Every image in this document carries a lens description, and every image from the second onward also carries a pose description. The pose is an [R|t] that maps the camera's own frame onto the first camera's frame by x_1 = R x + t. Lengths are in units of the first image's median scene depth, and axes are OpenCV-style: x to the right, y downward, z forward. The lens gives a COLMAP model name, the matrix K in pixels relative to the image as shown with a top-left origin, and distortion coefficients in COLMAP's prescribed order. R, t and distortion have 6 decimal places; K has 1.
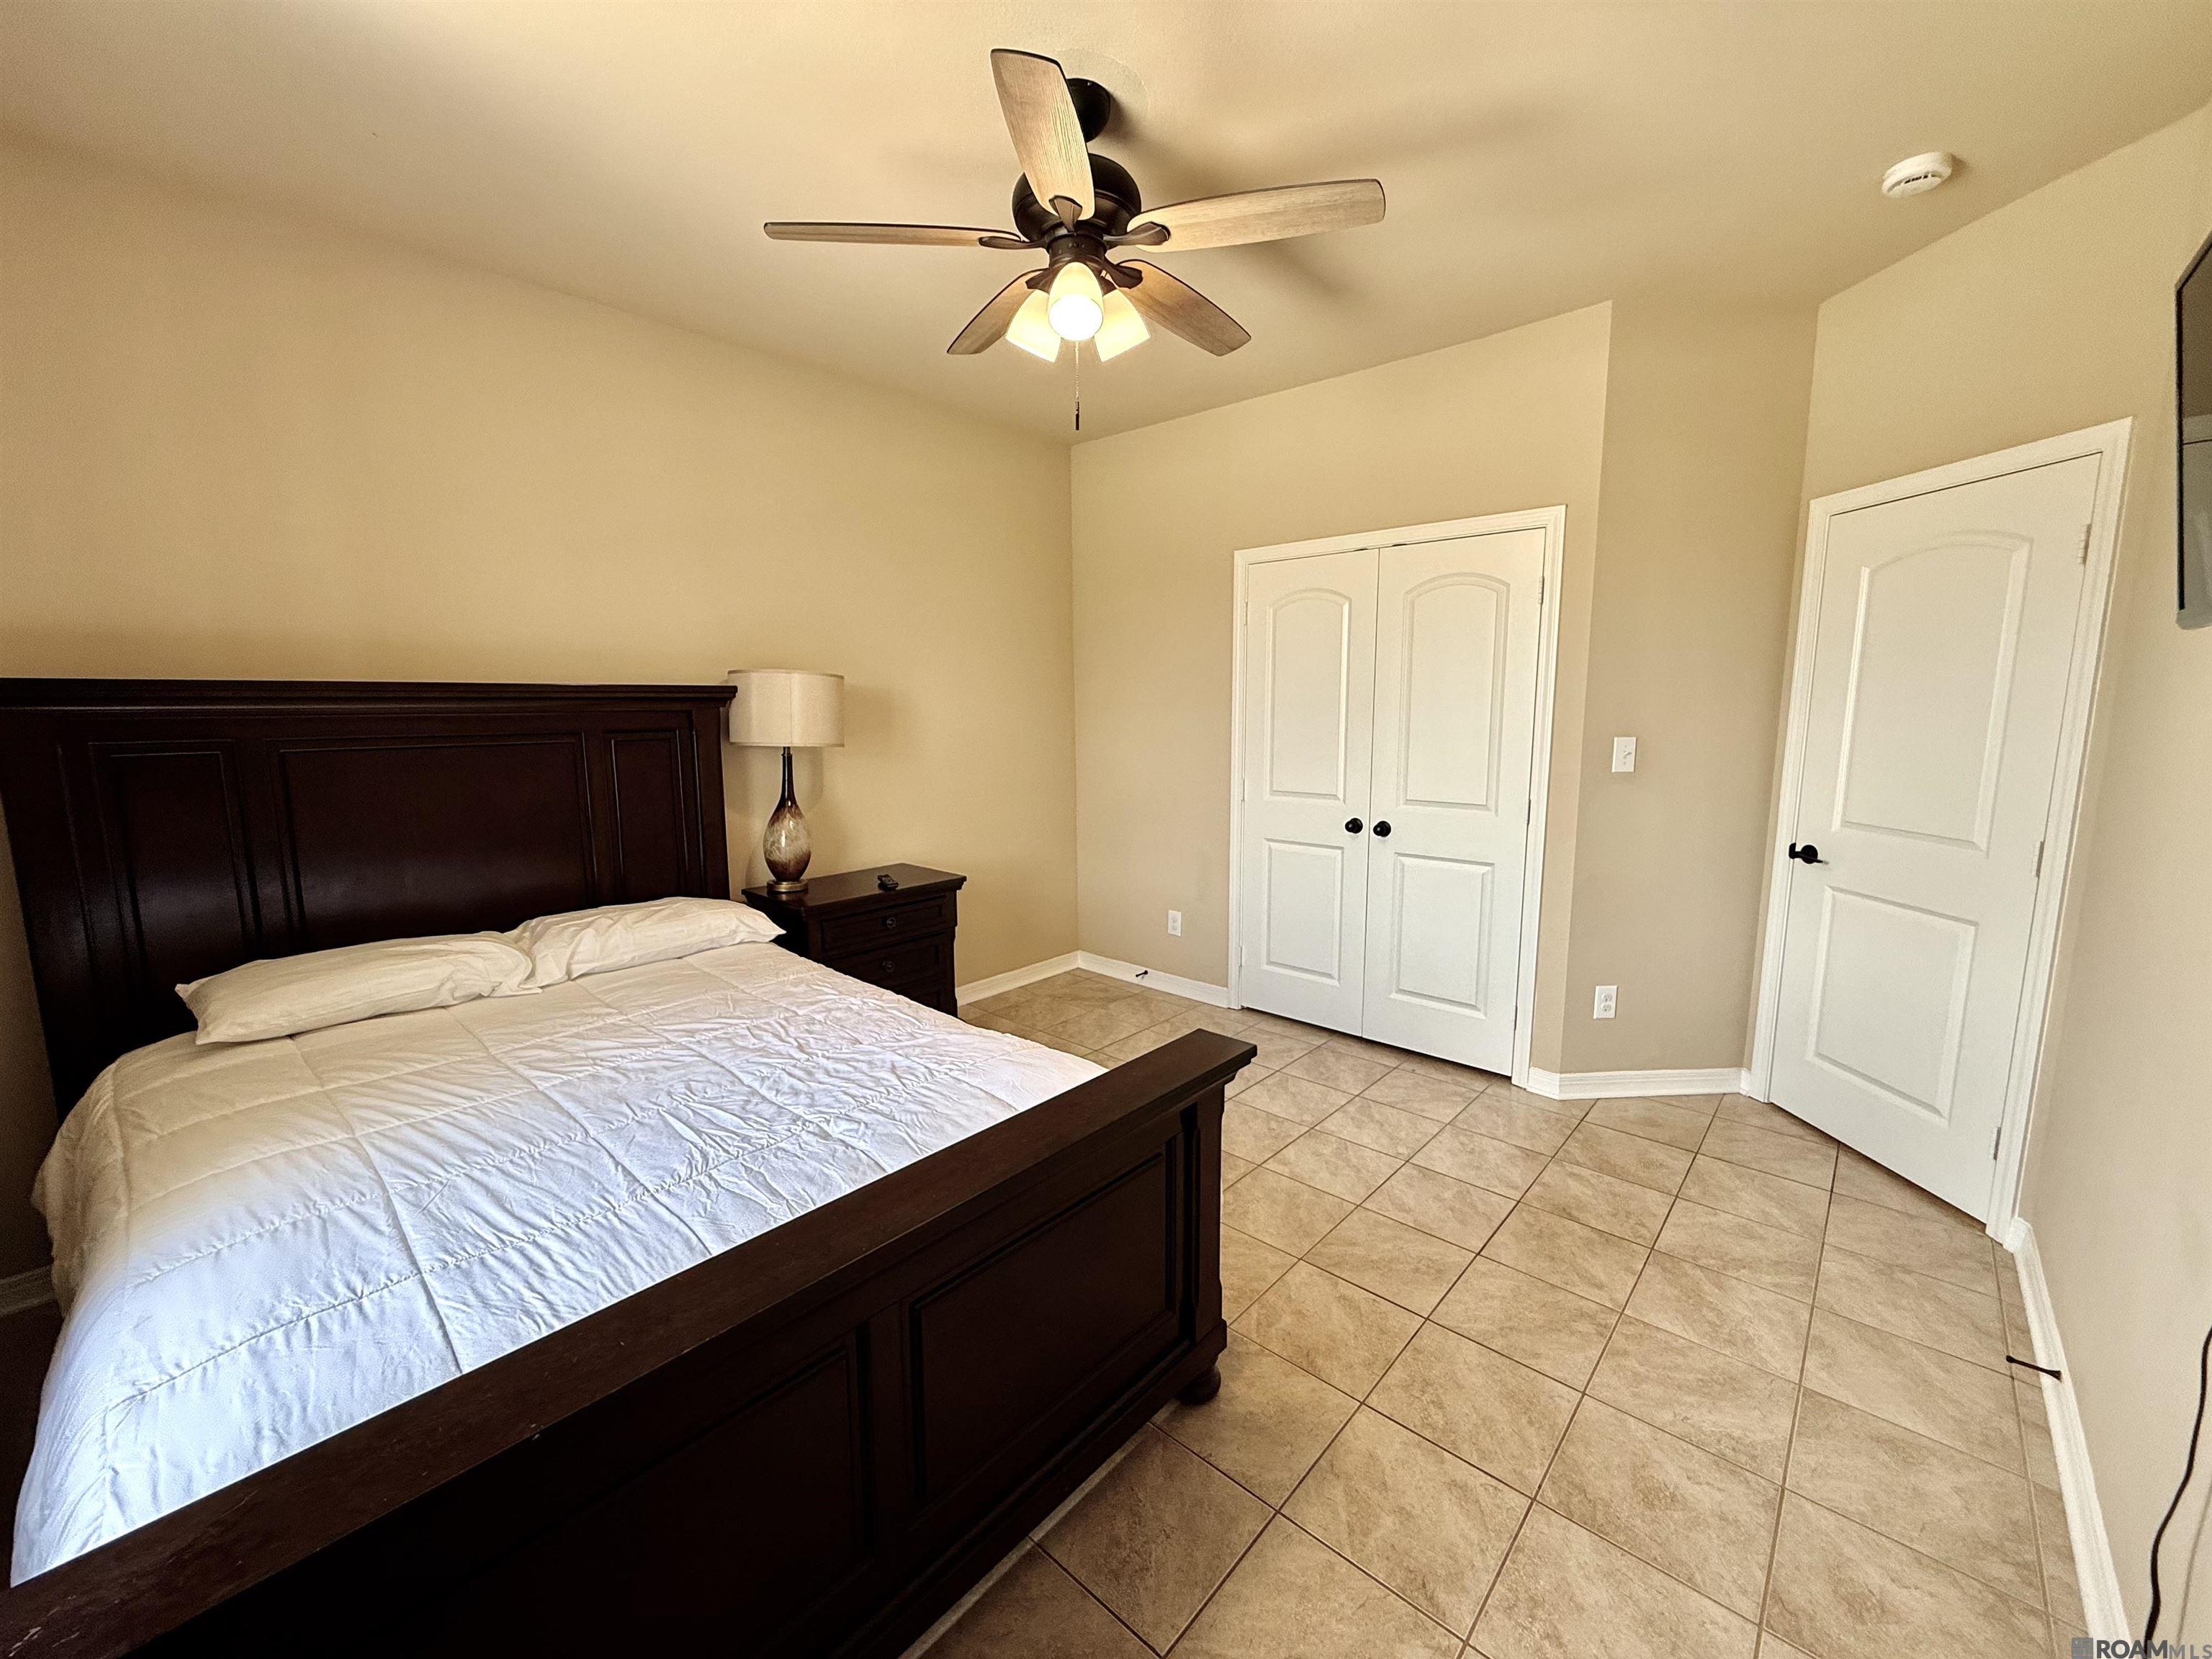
lens RADIAL K [[880.7, 0, 1099.2], [0, 880.7, 829.1], [0, 0, 1]] dist [-0.003025, -0.000202]
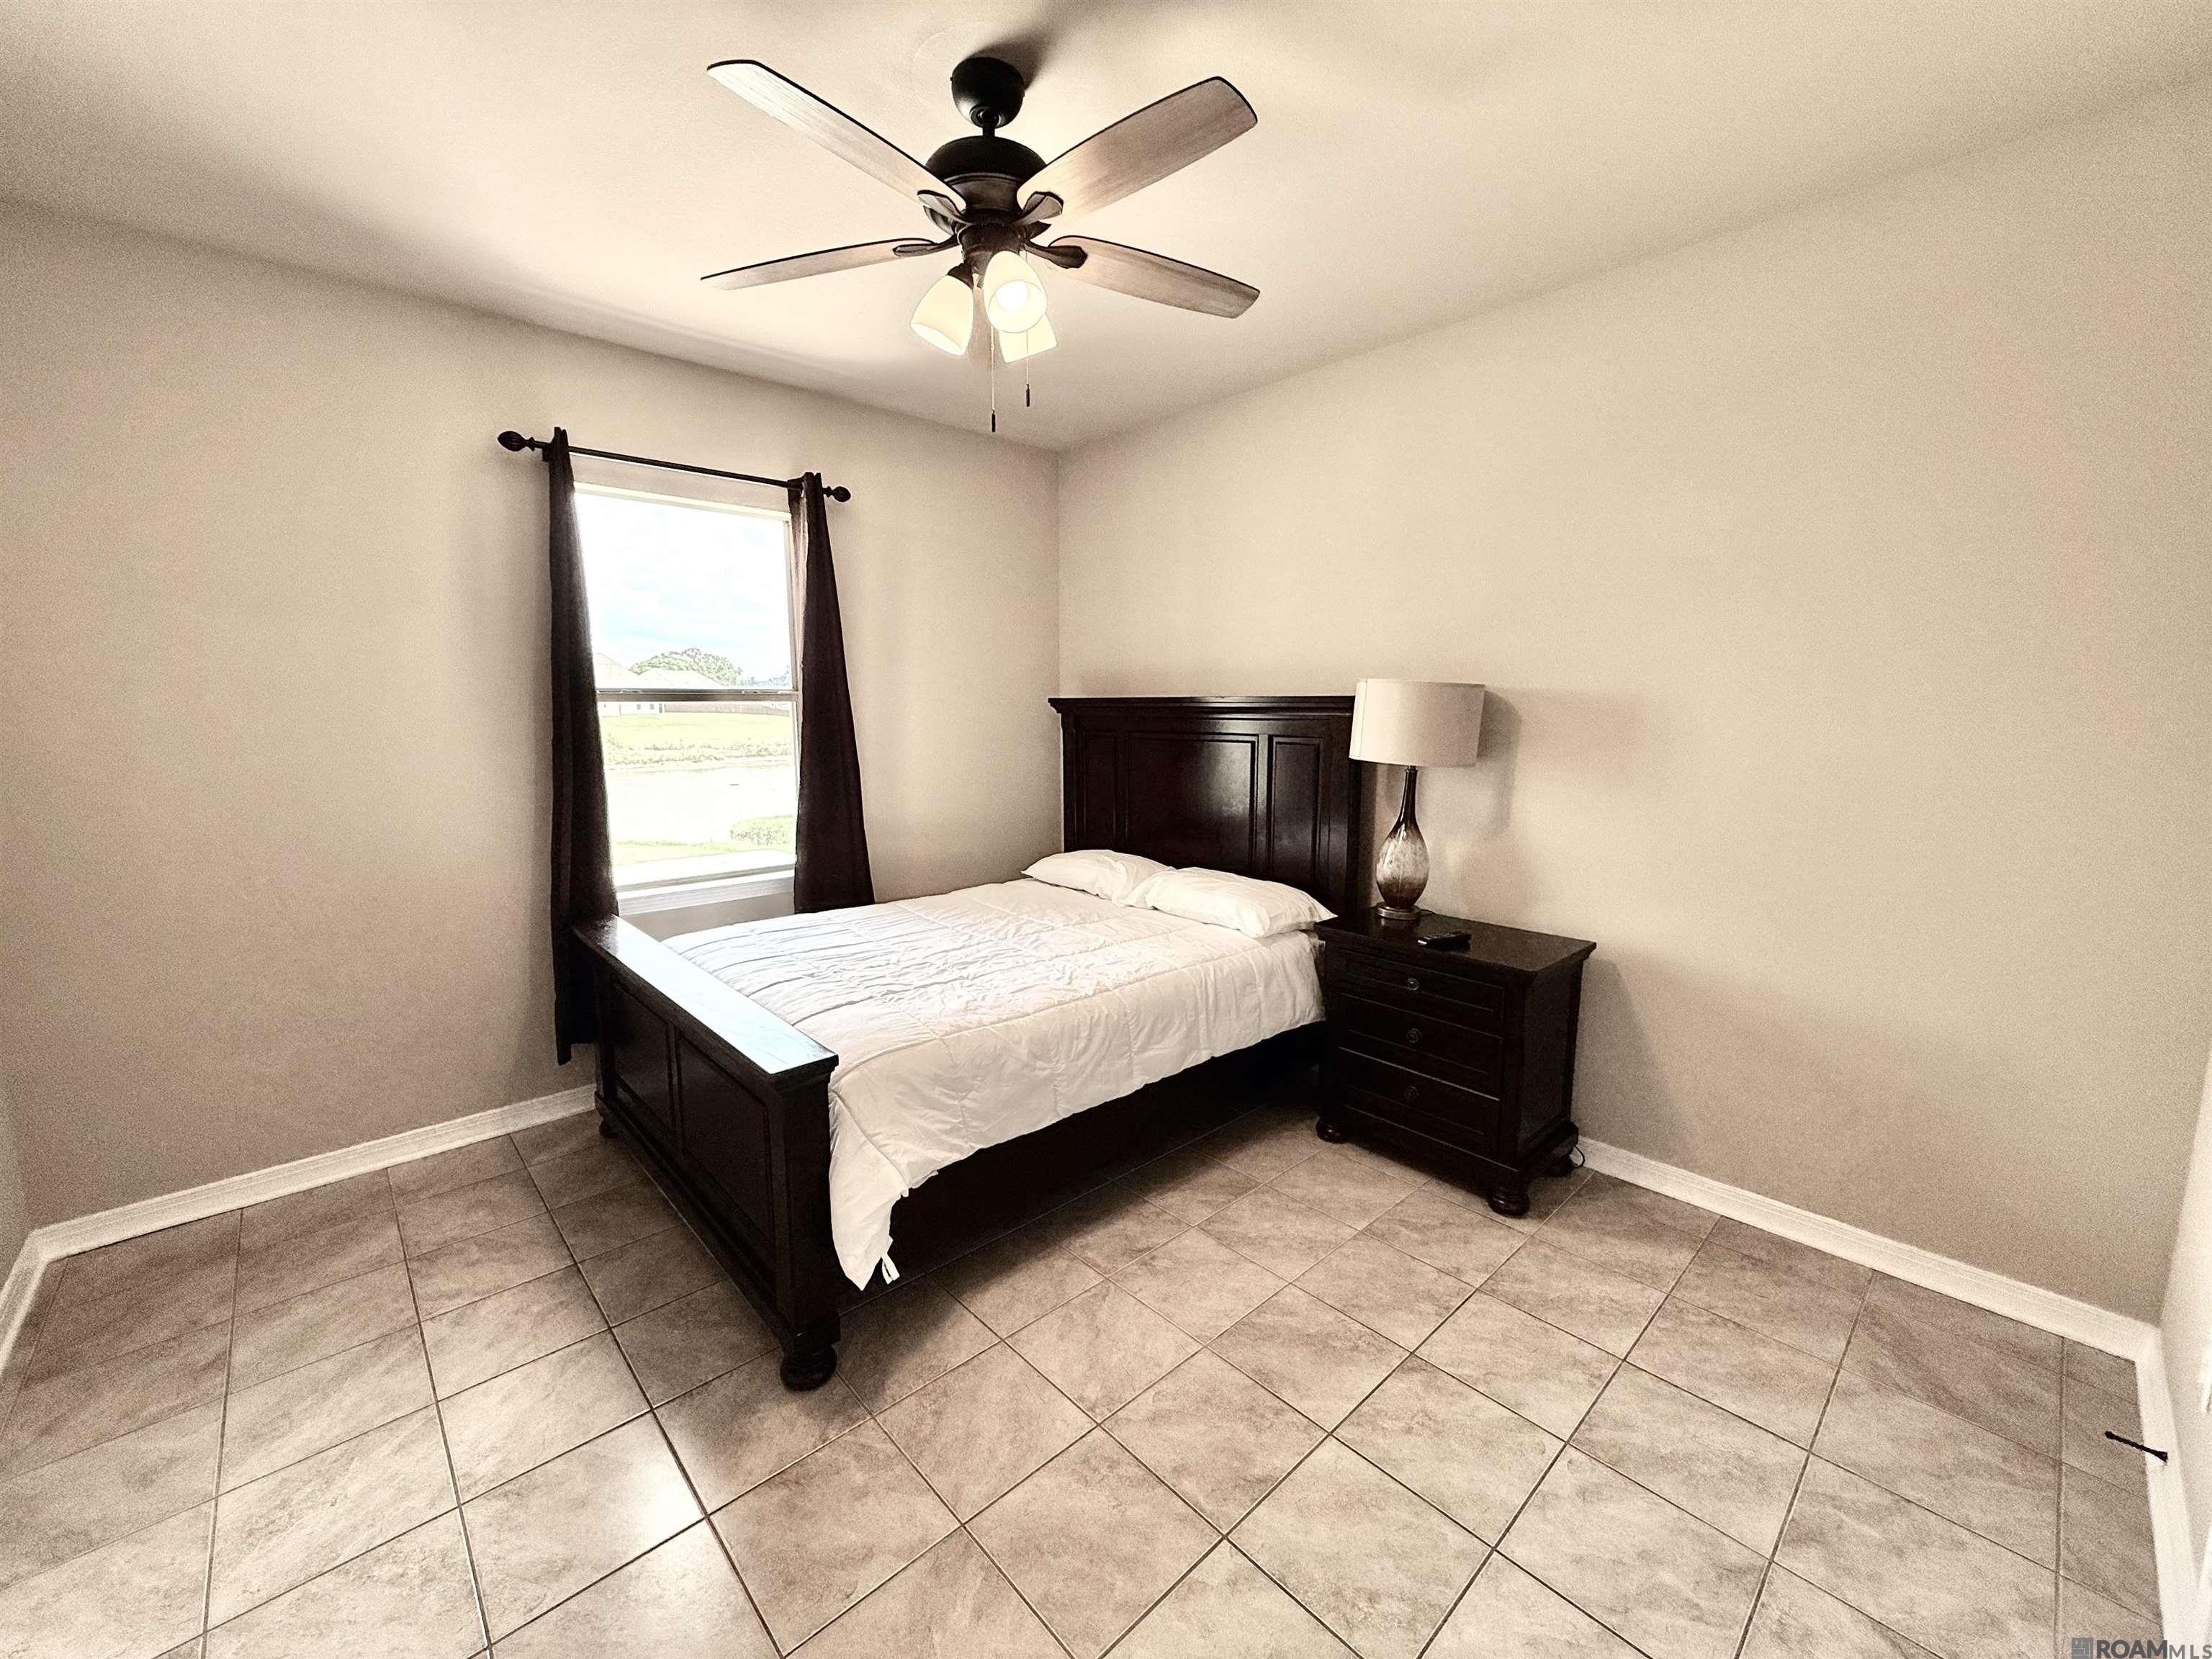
lens RADIAL K [[887.0, 0, 1099.3], [0, 887.0, 831.3], [0, 0, 1]] dist [-0.000358, 0.000237]
pose [[-0.092215, 0.145989, -0.984979, 1.117475], [-0.141837, 0.977181, 0.158112, -0.234085], [0.985585, 0.154287, -0.069405, 1.441768]]
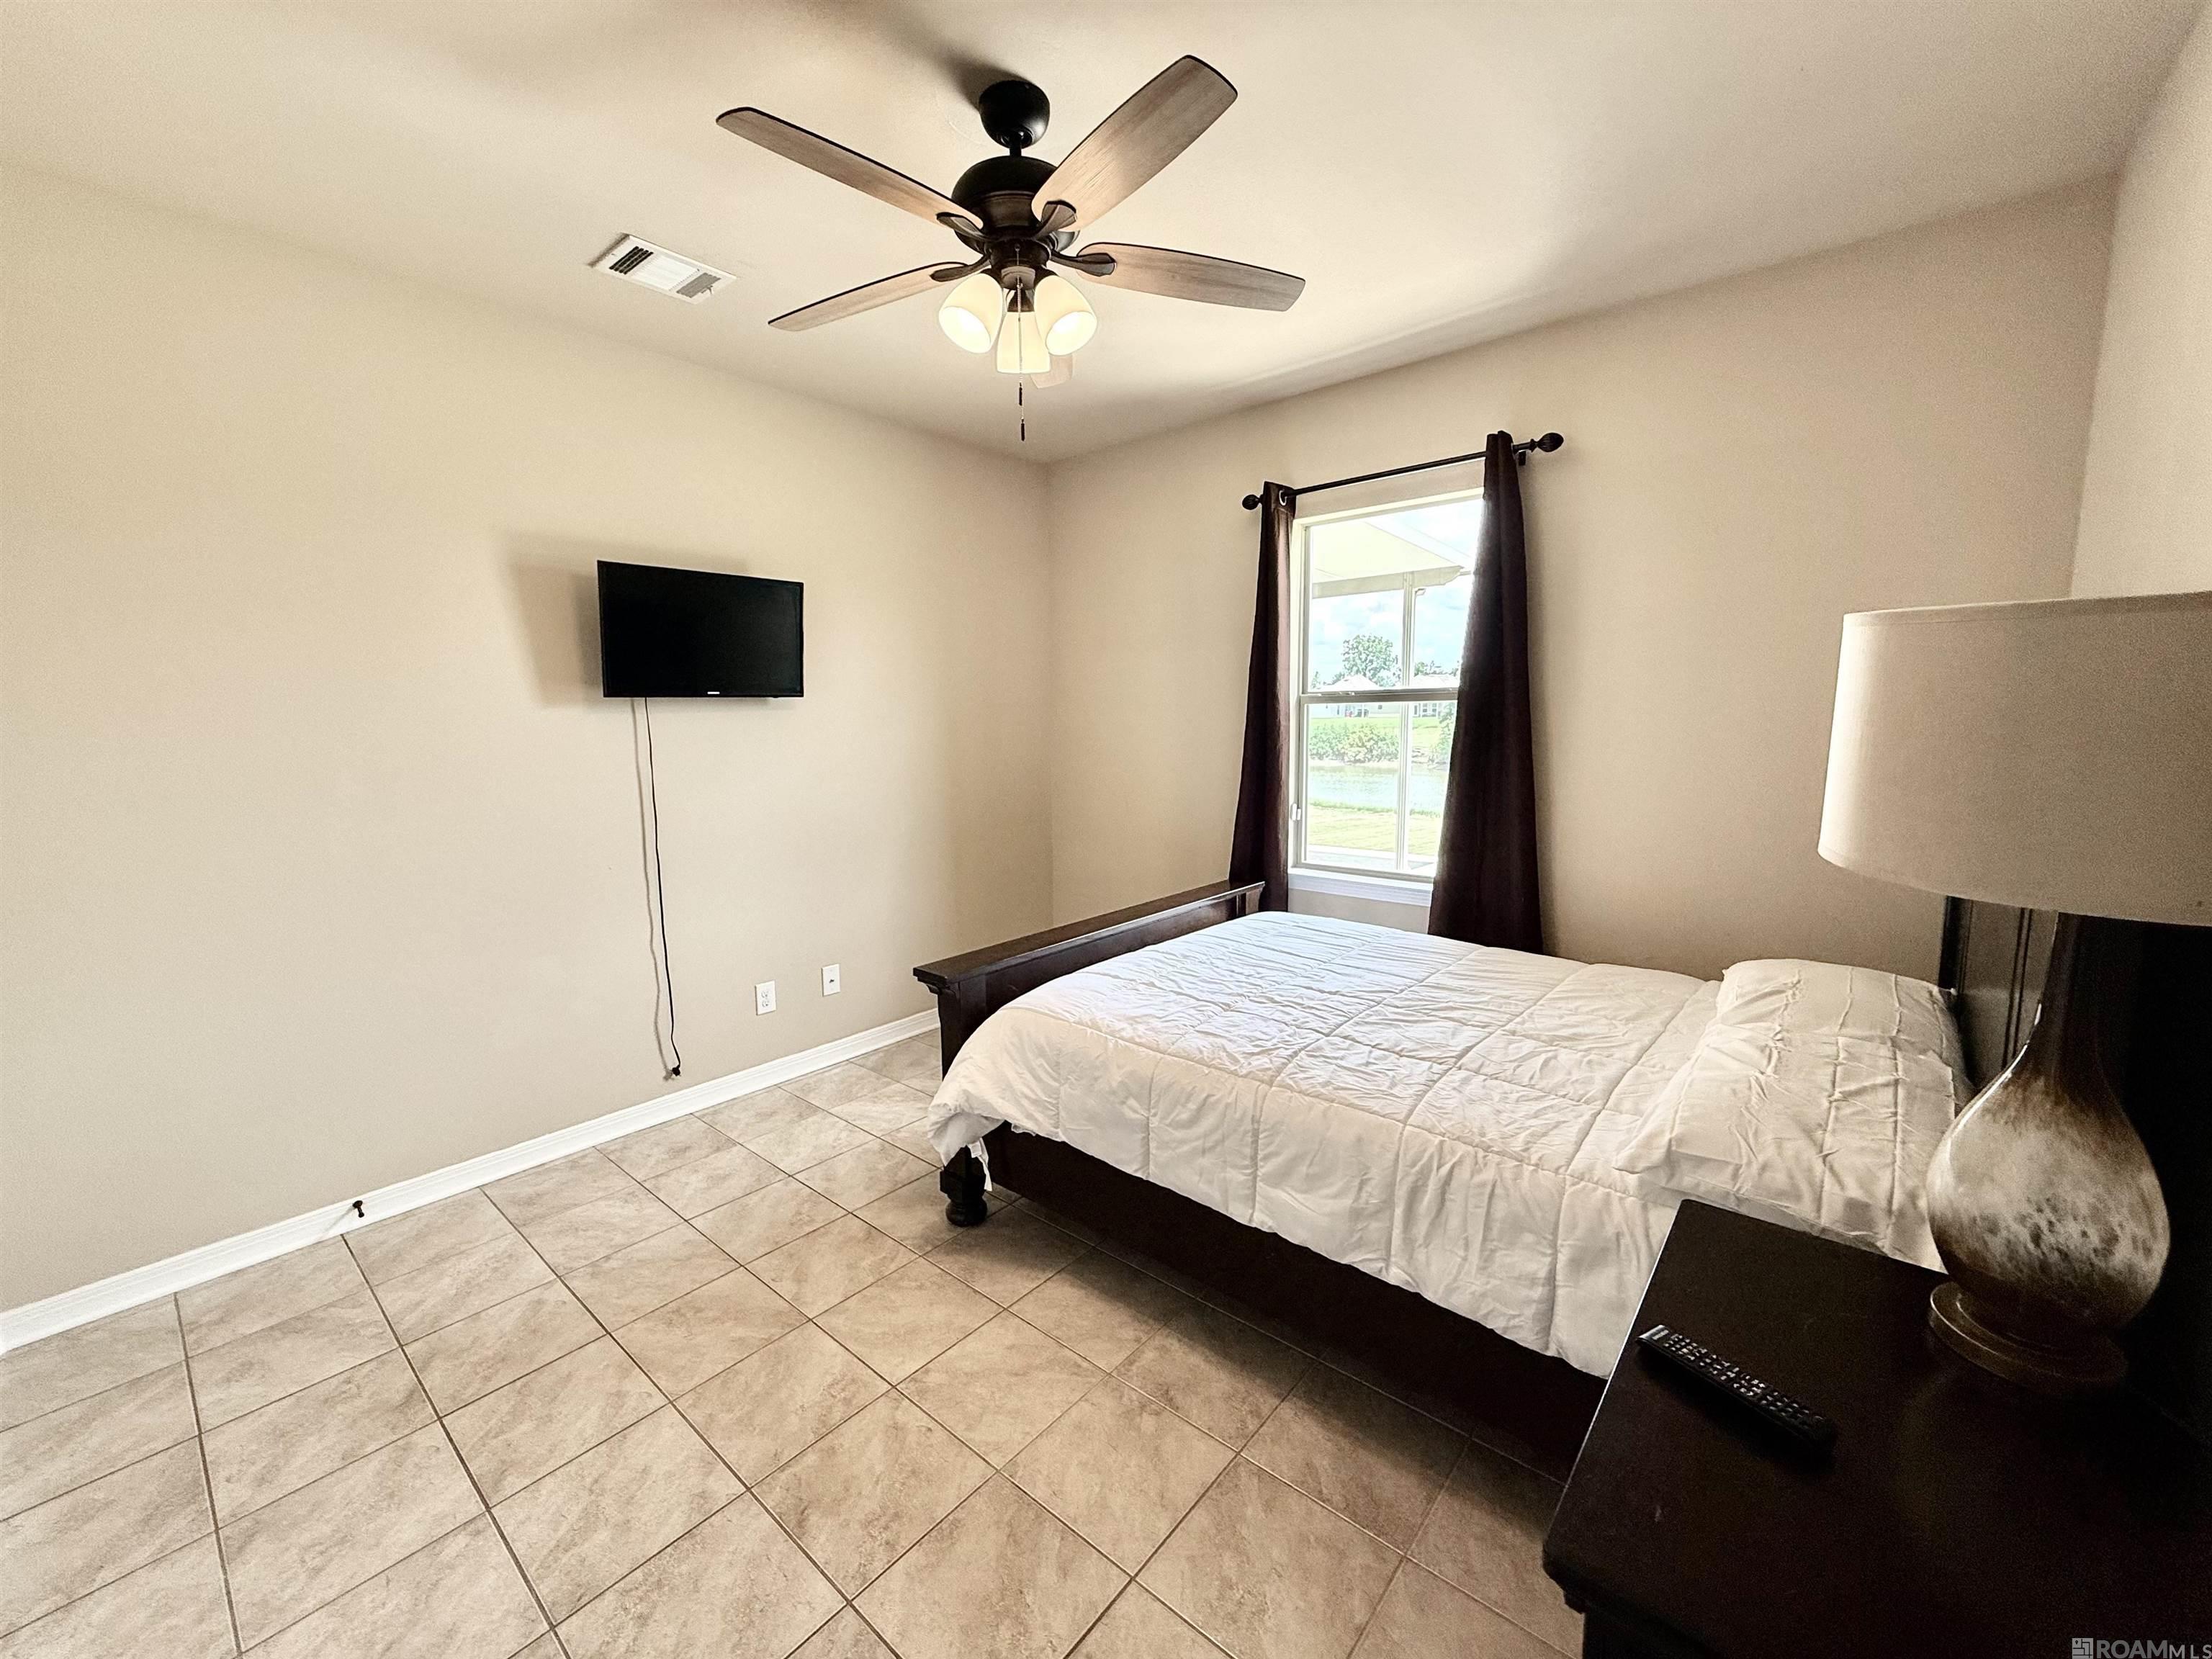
lens RADIAL K [[887.0, 0, 1099.3], [0, 887.0, 831.3], [0, 0, 1]] dist [-0.000358, 0.000237]
pose [[-0.999577, 0.020415, -0.020702, -0.091970], [0.013967, 0.961650, 0.273925, -0.355725], [0.025500, 0.273520, -0.961528, 2.385102]]
